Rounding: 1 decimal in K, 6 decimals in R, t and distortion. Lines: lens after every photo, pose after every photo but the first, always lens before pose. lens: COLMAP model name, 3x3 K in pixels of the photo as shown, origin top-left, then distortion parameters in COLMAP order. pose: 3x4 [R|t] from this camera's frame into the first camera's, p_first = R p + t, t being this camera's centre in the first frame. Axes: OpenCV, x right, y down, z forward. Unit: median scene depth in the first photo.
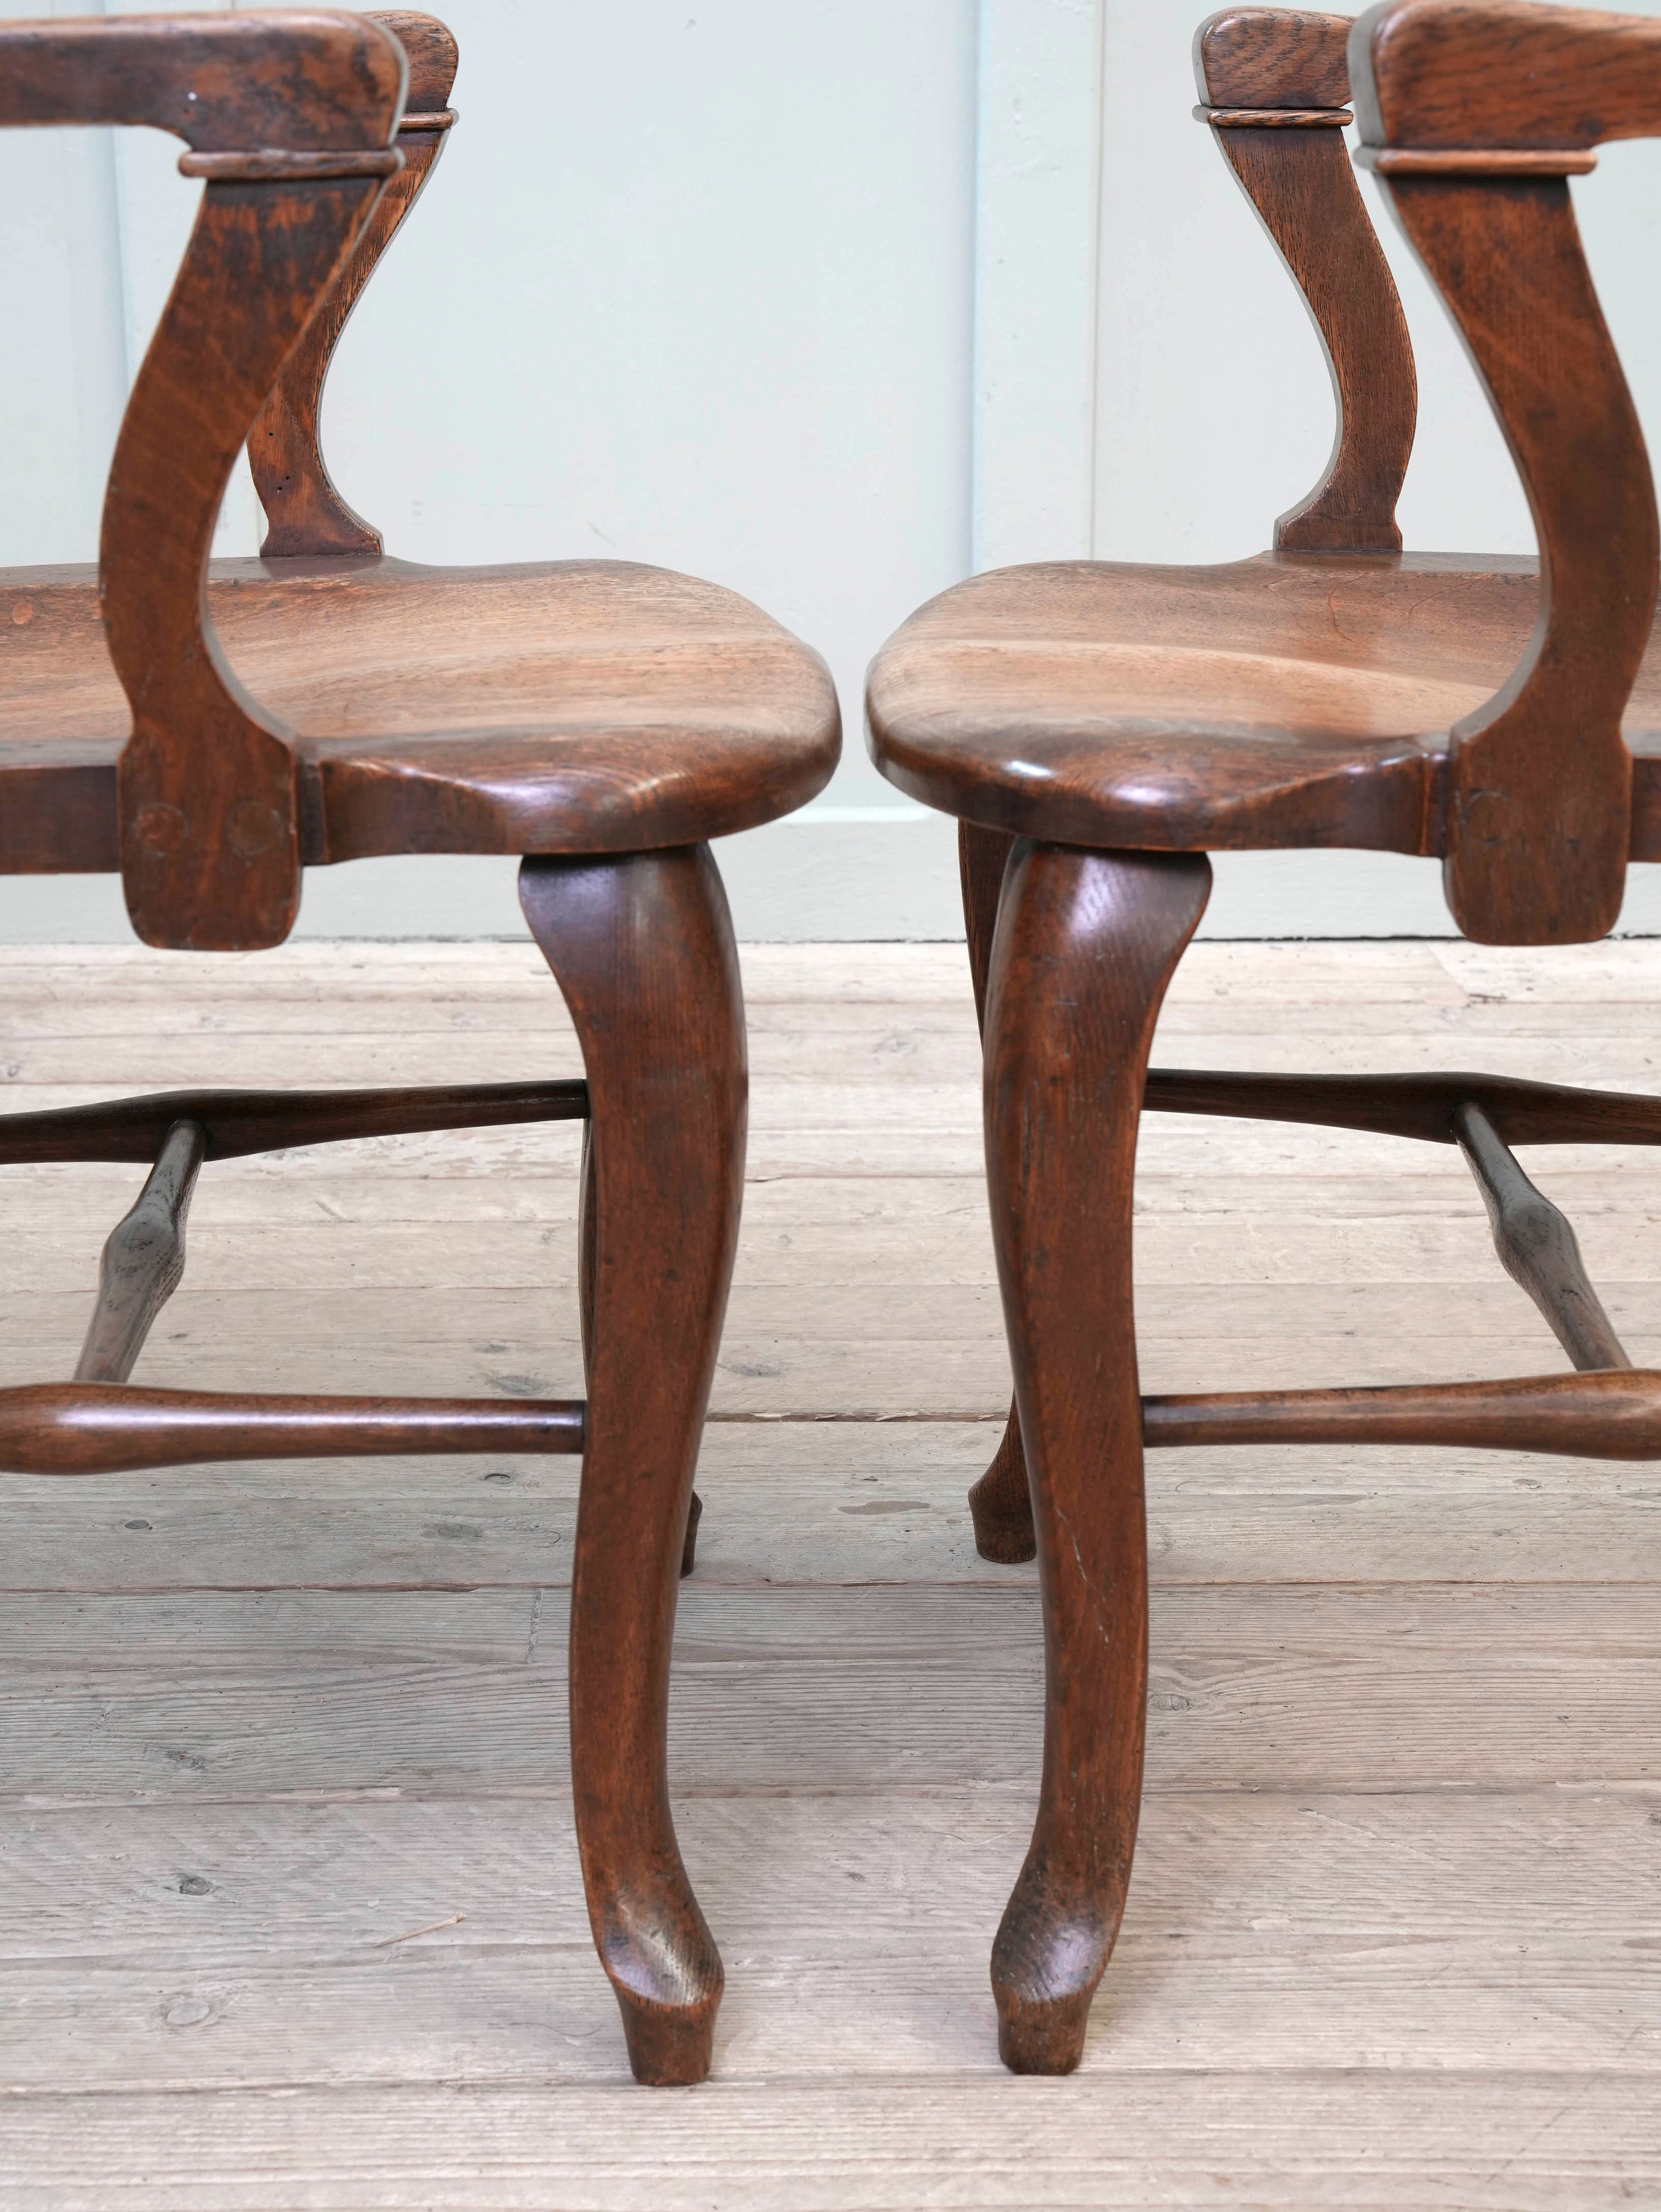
lens RADIAL K [[4099.5, 0, 838.6], [0, 4099.5, 1102.3], [0, 0, 1]] dist [0.209848, 0.584749]
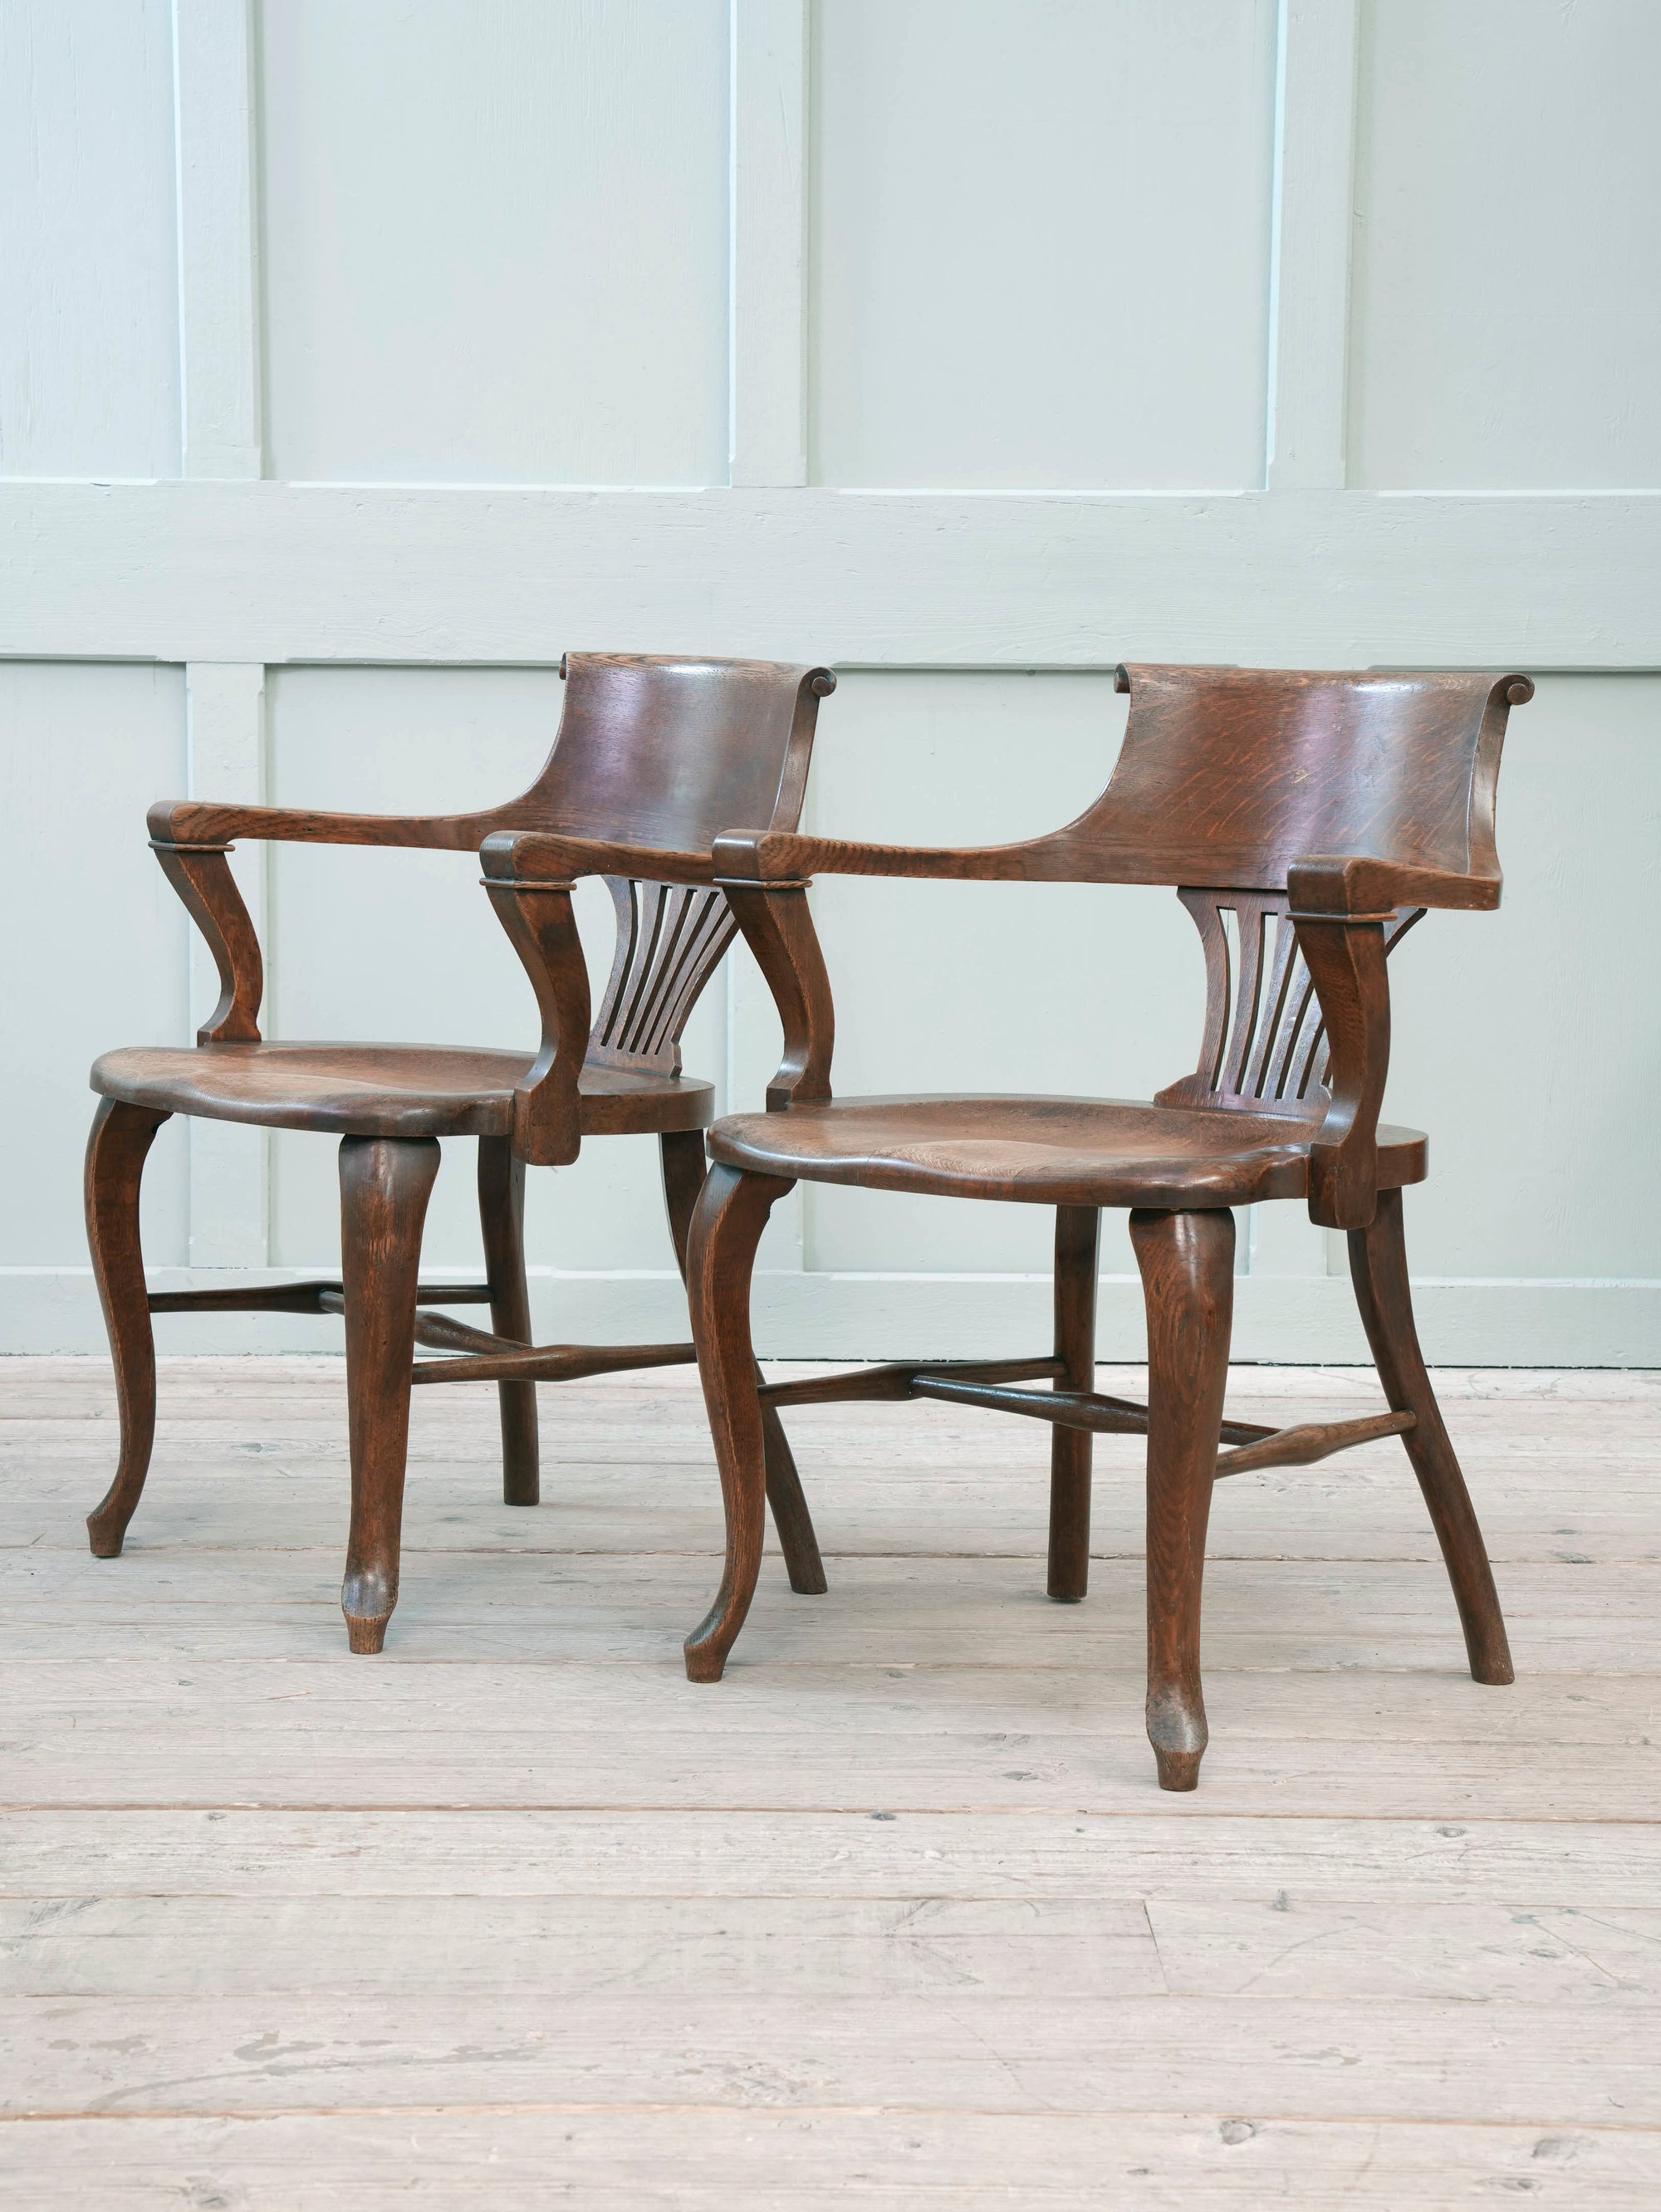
lens RADIAL K [[4562.3, 0, 836.5], [0, 4562.3, 1106.0], [0, 0, 1]] dist [0.290366, 0.415215]
pose [[0.999500, 0.010202, -0.029912, 0.210397], [-0.014659, 0.988148, -0.152800, 0.216122], [0.027998, 0.153162, 0.987804, -1.171508]]
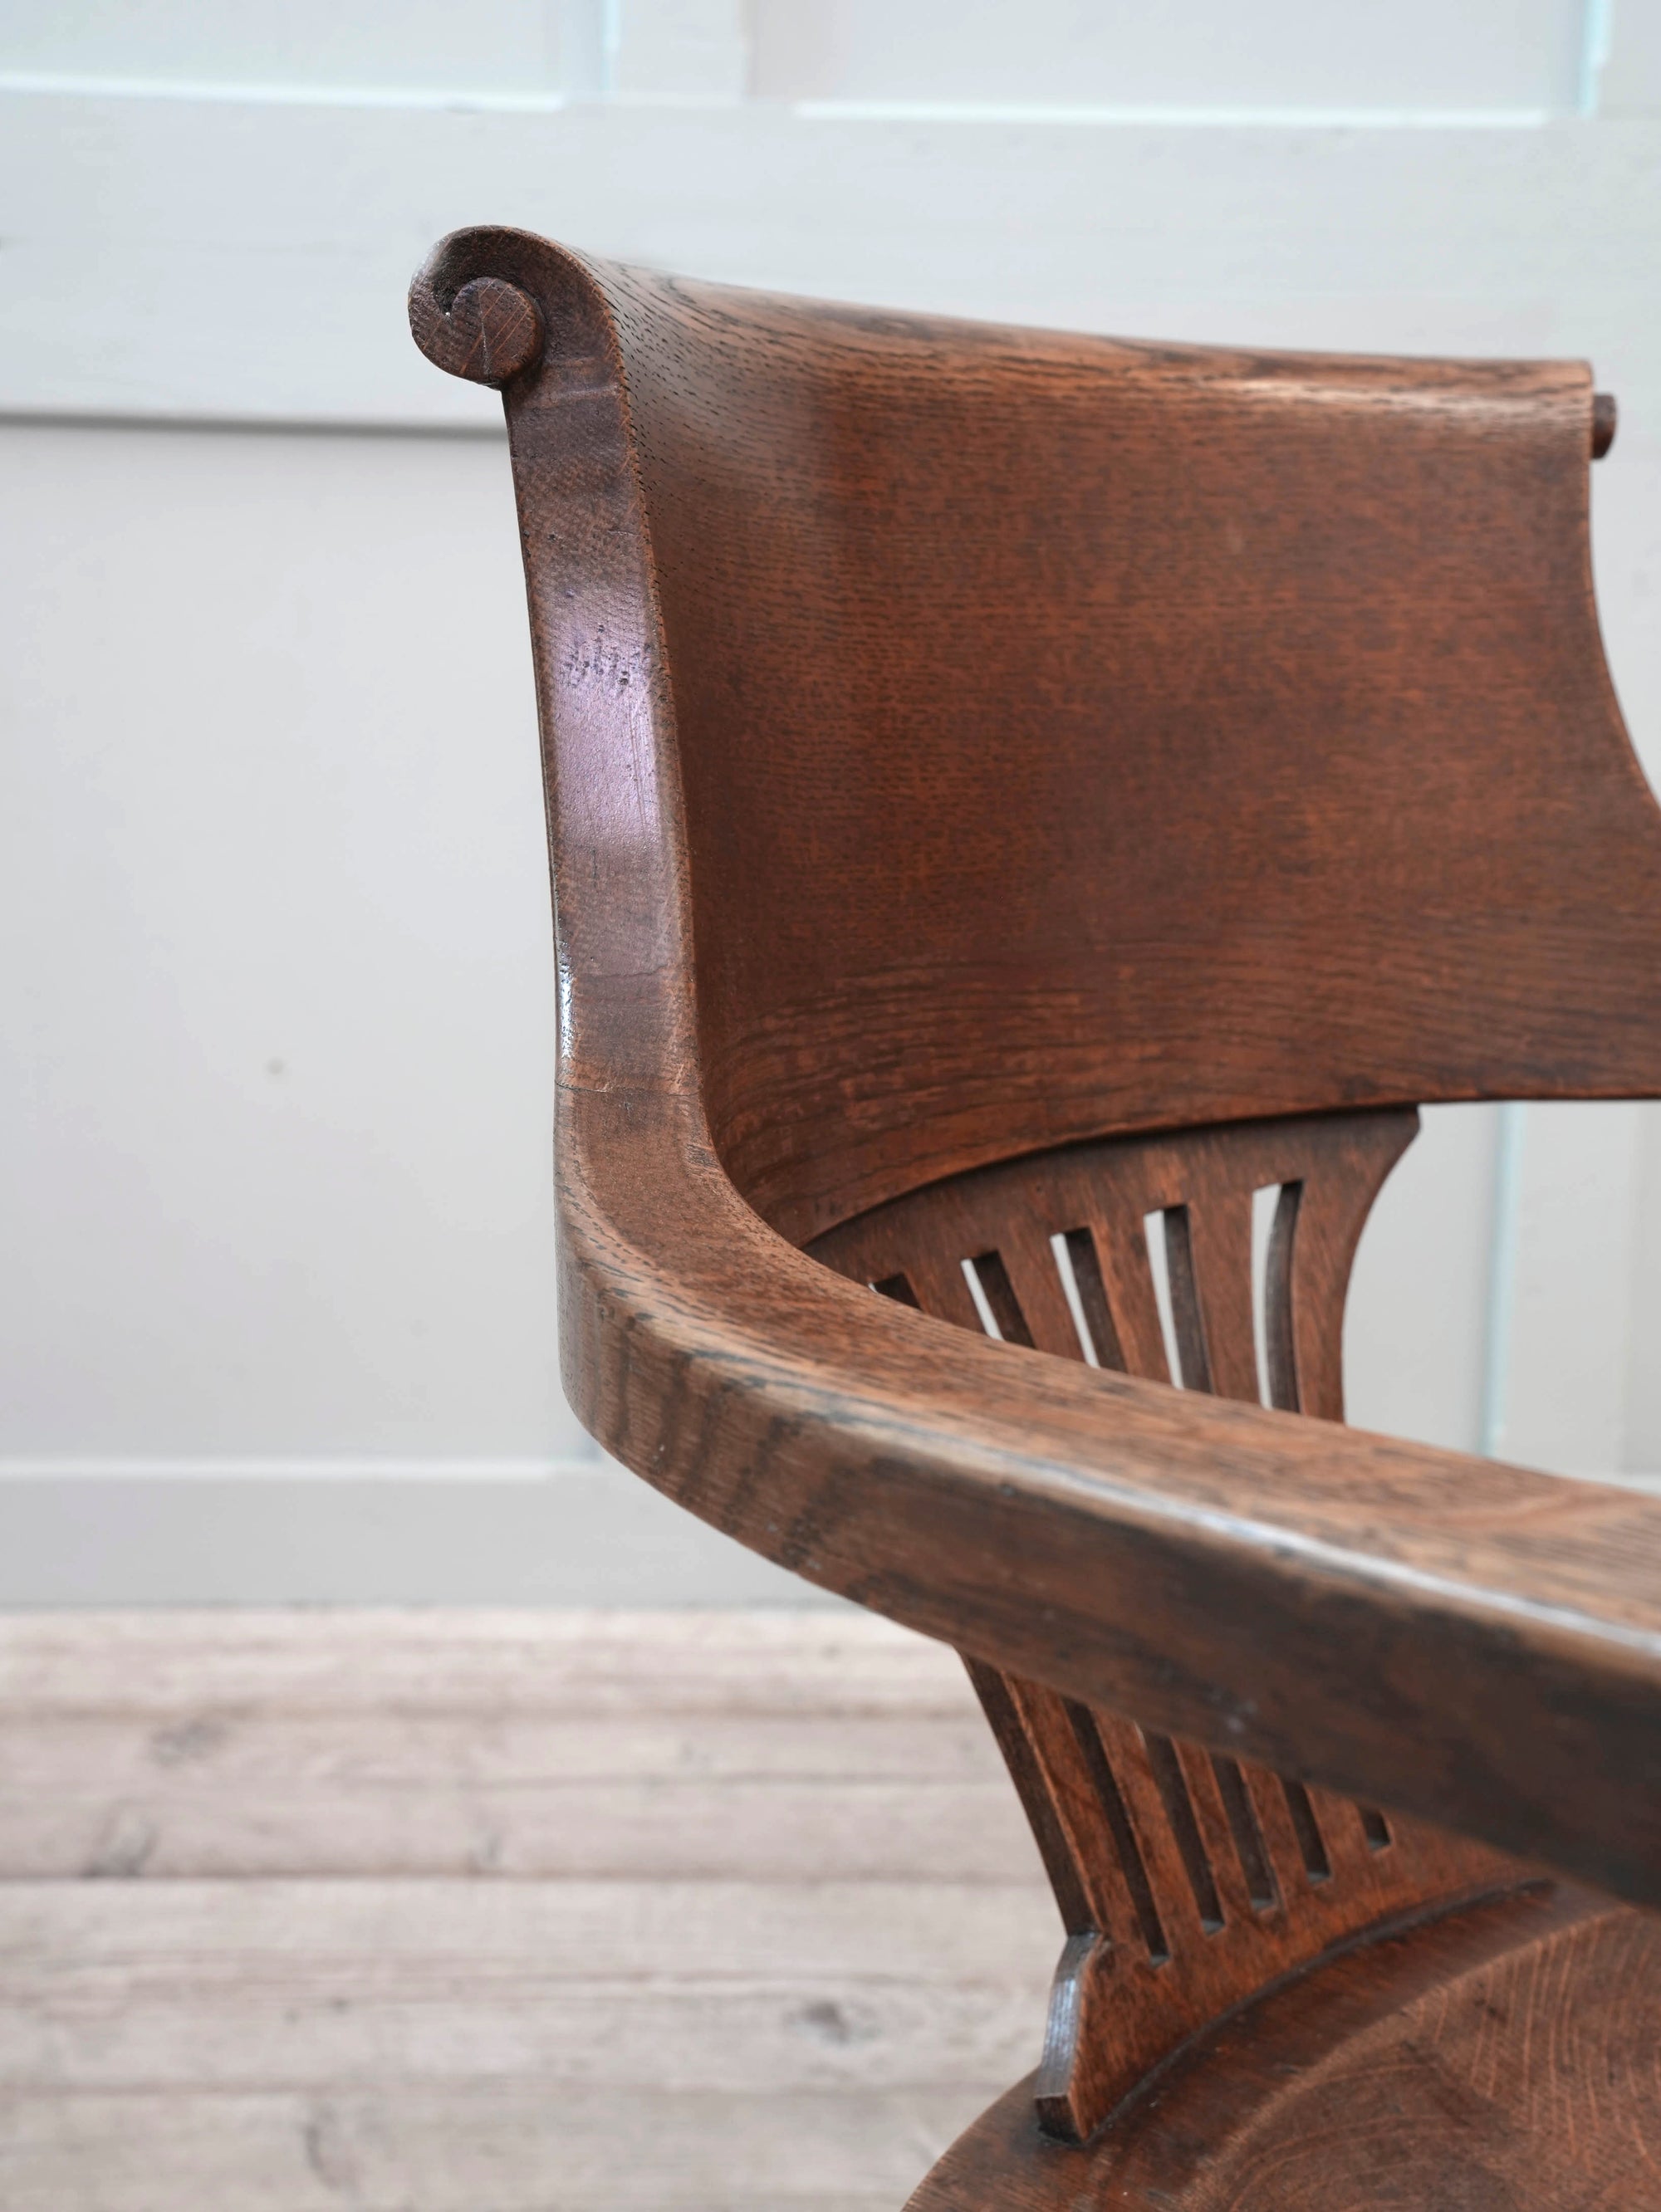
lens RADIAL K [[3119.7, 0, 821.4], [0, 3119.7, 1112.4], [0, 0, 1]] dist [0.055684, 0.360952]
pose [[0.999779, 0.020617, -0.003997, -0.196059], [-0.020799, 0.998385, -0.052870, -0.191154], [0.002901, 0.052942, 0.998593, 0.505233]]
